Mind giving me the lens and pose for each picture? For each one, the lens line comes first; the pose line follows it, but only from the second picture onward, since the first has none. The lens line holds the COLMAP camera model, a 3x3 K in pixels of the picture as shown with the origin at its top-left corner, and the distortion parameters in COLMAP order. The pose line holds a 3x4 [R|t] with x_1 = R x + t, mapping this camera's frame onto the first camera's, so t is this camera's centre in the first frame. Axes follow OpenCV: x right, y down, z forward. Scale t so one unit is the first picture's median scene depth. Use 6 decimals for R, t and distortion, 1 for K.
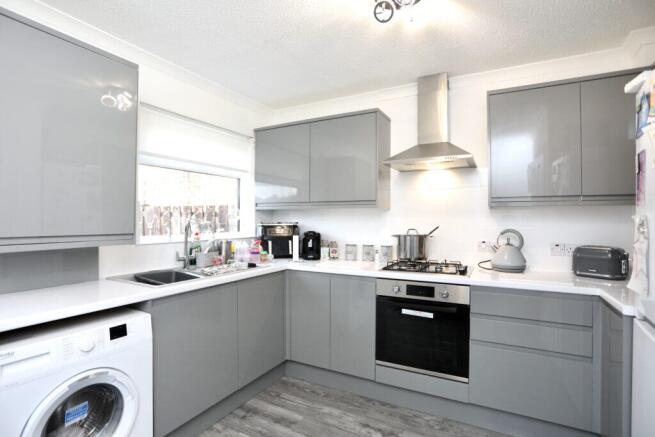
lens RADIAL K [[322.0, 0, 322.1], [0, 322.0, 219.3], [0, 0, 1]] dist [-0.066224, 0.029343]
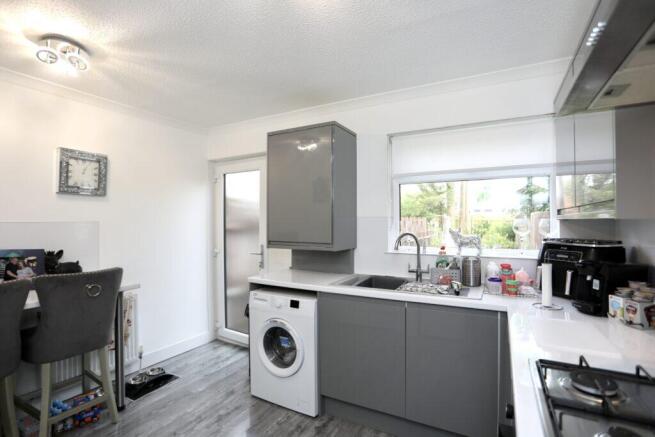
lens RADIAL K [[322.0, 0, 322.1], [0, 322.0, 219.3], [0, 0, 1]] dist [-0.066224, 0.029343]
pose [[0.000067, -0.012338, -0.999924, 0.579360], [0.005816, 0.999907, -0.012338, -0.032646], [0.999983, -0.005814, 0.000138, 0.658635]]
